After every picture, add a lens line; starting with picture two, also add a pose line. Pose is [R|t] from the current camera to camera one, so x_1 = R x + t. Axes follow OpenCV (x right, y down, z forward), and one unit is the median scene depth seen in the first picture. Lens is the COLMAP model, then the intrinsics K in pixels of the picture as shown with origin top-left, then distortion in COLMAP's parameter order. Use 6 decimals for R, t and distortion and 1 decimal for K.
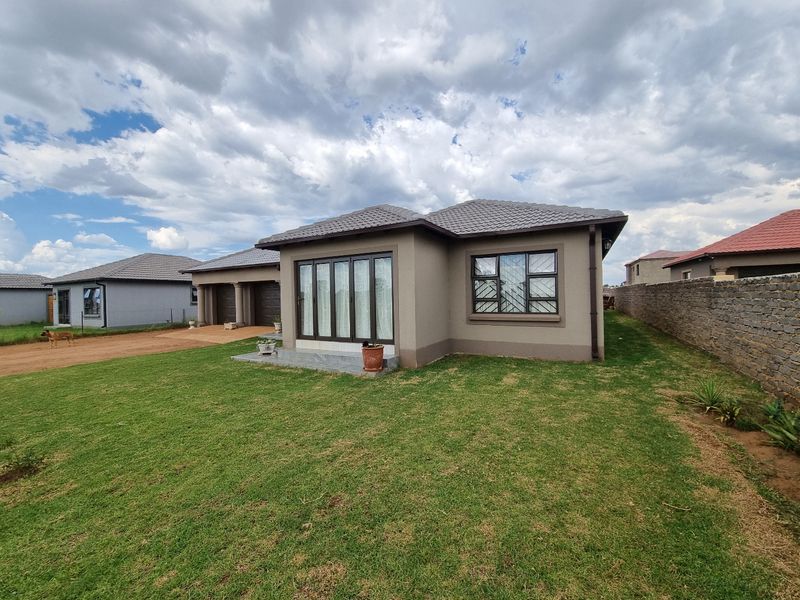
lens RADIAL K [[332.7, 0, 393.8], [0, 332.7, 284.9], [0, 0, 1]] dist [-0.001474, -0.000530]
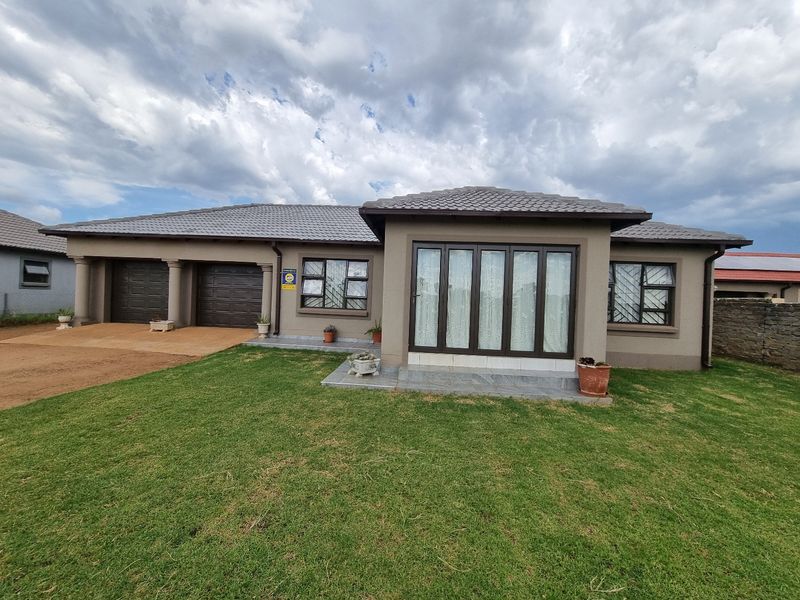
lens RADIAL K [[332.7, 0, 398.1], [0, 332.7, 297.0], [0, 0, 1]] dist [-0.001474, -0.000530]
pose [[0.897512, 0.056240, 0.437388, -0.629164], [-0.073261, 0.997067, 0.022126, 0.032792], [-0.434861, -0.051902, 0.899000, 0.376799]]
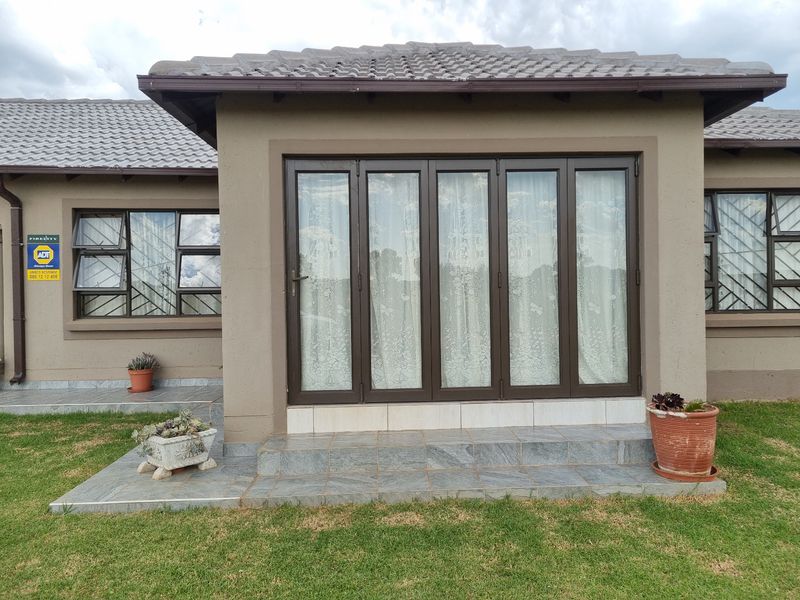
lens RADIAL K [[616.4, 0, 413.5], [0, 616.4, 284.0], [0, 0, 1]] dist [0.040424, -0.004970]
pose [[0.840154, 0.009126, 0.542271, -0.510230], [-0.022293, 0.999594, 0.017717, 0.035258], [-0.541889, -0.026974, 0.840017, 0.447321]]
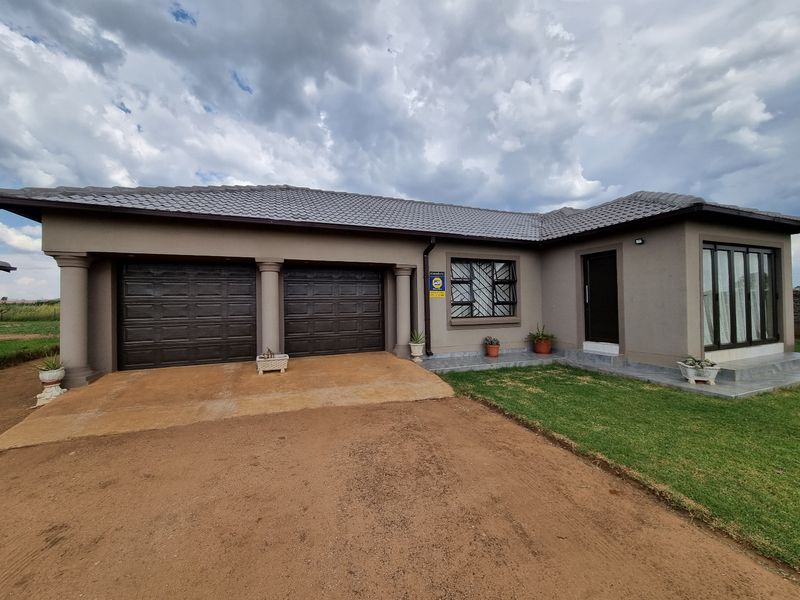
lens RADIAL K [[332.7, 0, 404.3], [0, 332.7, 297.3], [0, 0, 1]] dist [-0.001474, -0.000530]
pose [[0.616432, 0.018394, 0.787193, -1.250151], [-0.026400, 0.999648, -0.002686, 0.065087], [-0.786965, -0.019126, 0.616701, 1.077600]]
